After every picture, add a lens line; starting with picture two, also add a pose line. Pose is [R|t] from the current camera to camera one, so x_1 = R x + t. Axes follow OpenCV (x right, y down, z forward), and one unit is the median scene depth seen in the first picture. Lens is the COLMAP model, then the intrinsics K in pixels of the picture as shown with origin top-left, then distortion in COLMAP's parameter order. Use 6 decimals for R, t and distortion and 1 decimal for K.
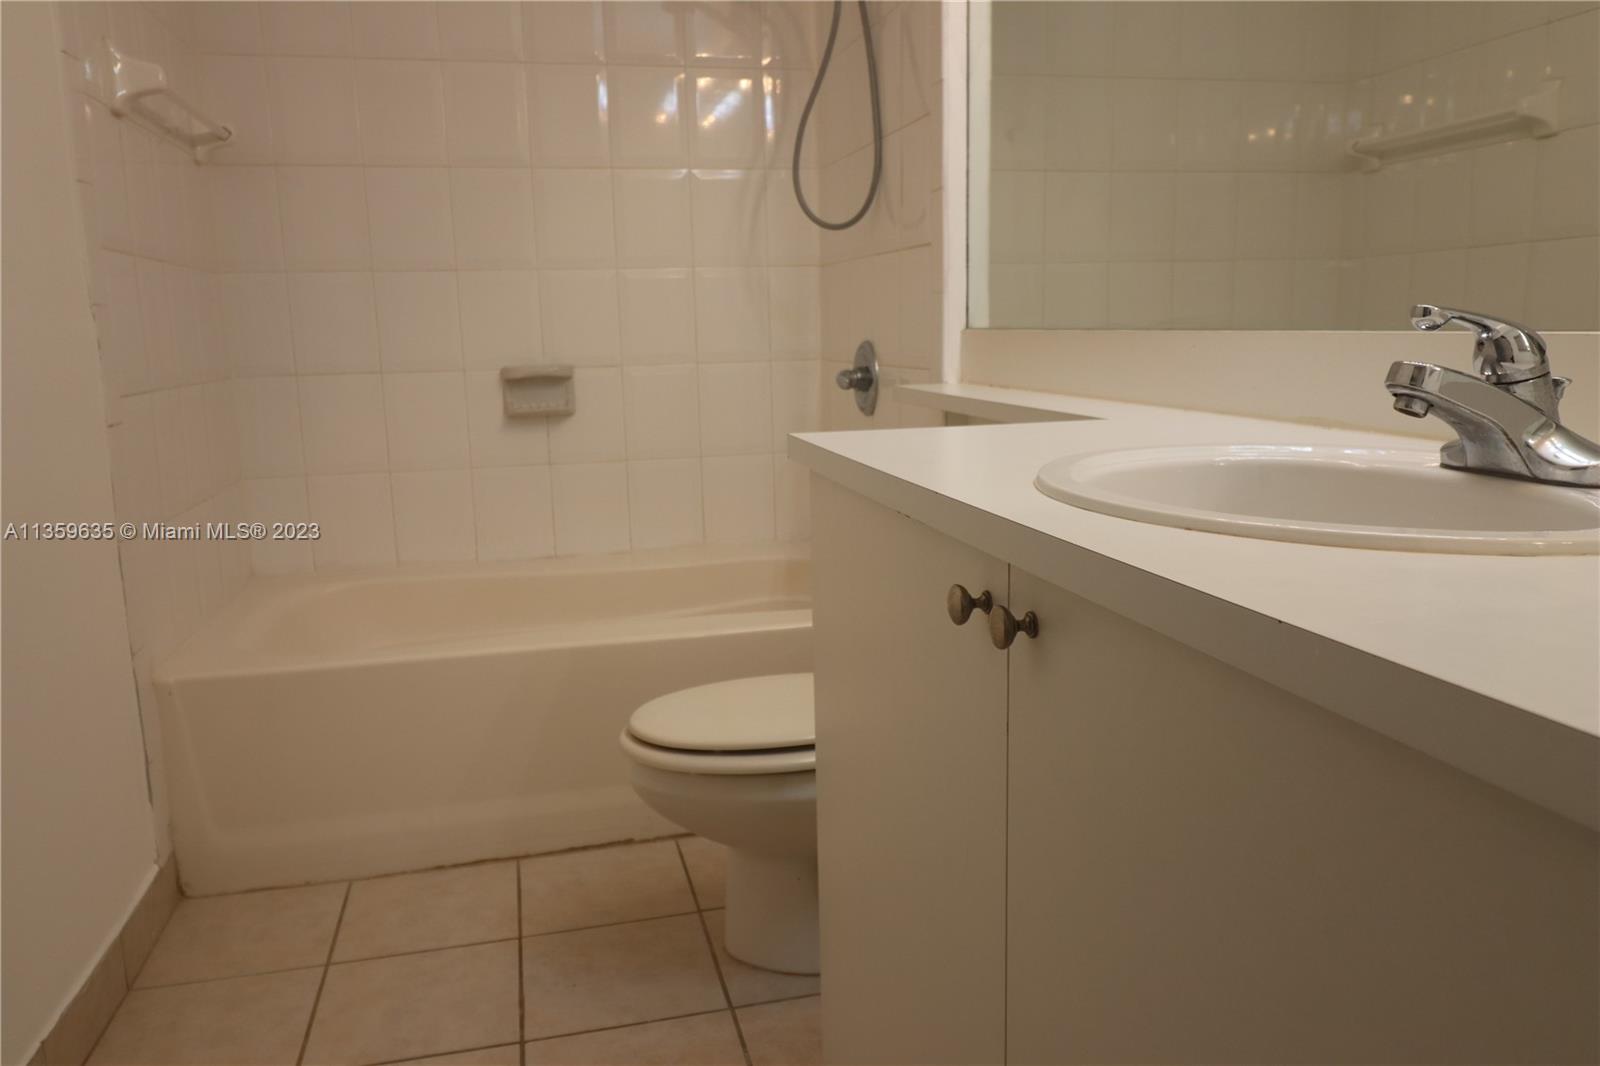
lens RADIAL K [[1197.3, 0, 800.0], [0, 1197.3, 533.0], [0, 0, 1]] dist [0.013522, -0.006359]
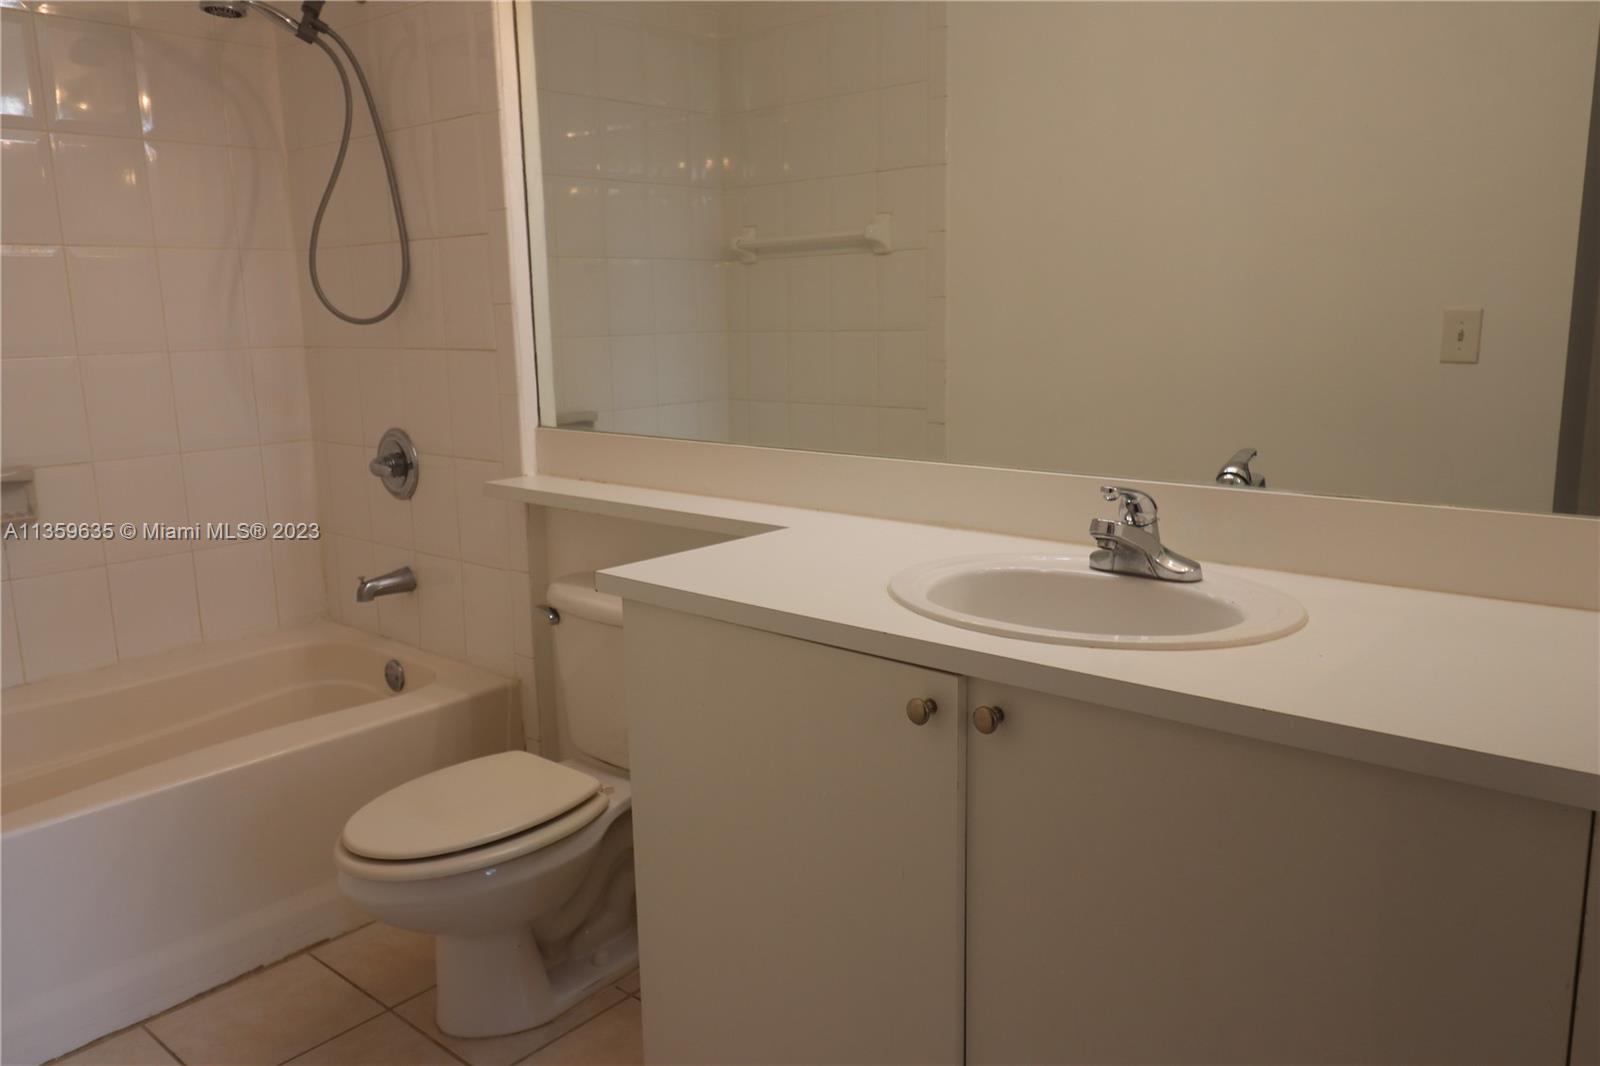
lens RADIAL K [[1203.9, 0, 796.1], [0, 1203.9, 526.3], [0, 0, 1]] dist [0.024359, -0.012099]
pose [[0.817903, -0.098394, 0.566881, -0.318107], [0.100655, 0.994544, 0.027398, -0.084862], [-0.566484, 0.034651, 0.823344, -0.067950]]
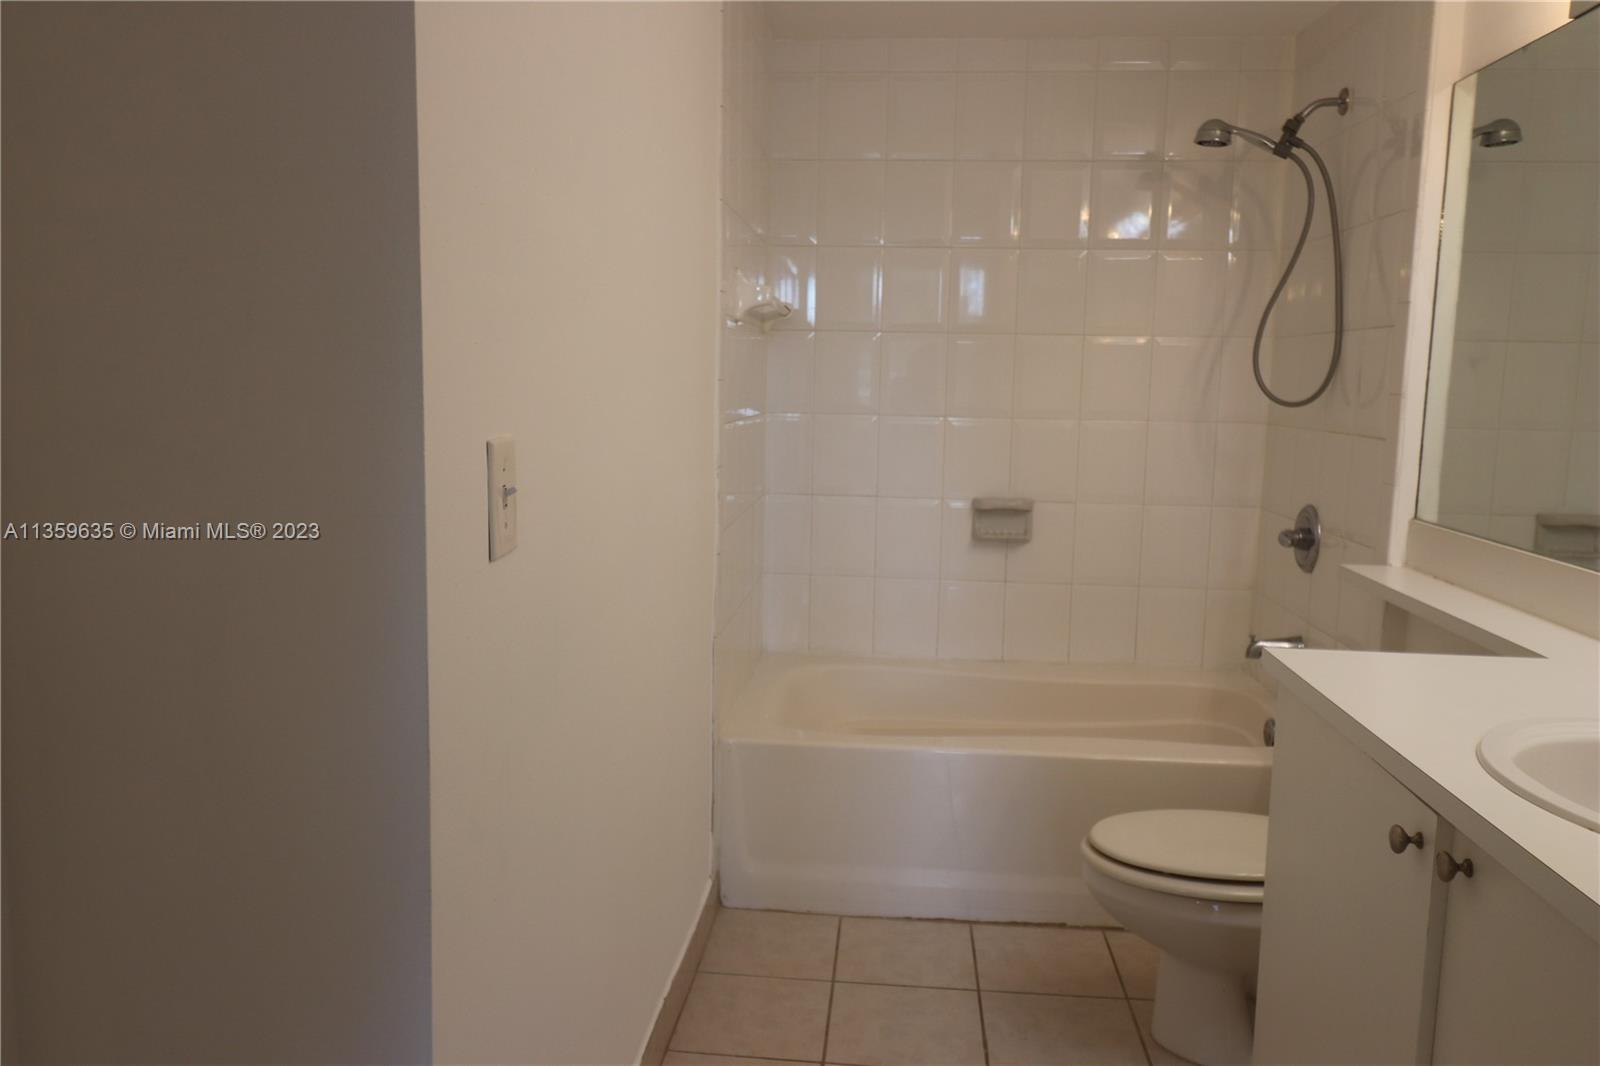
lens RADIAL K [[1203.9, 0, 796.1], [0, 1203.9, 526.3], [0, 0, 1]] dist [0.024359, -0.012099]
pose [[0.947166, 0.082271, -0.310014, -0.056336], [-0.096567, 0.994843, -0.031024, -0.074062], [0.305863, 0.059322, 0.950226, -0.243551]]
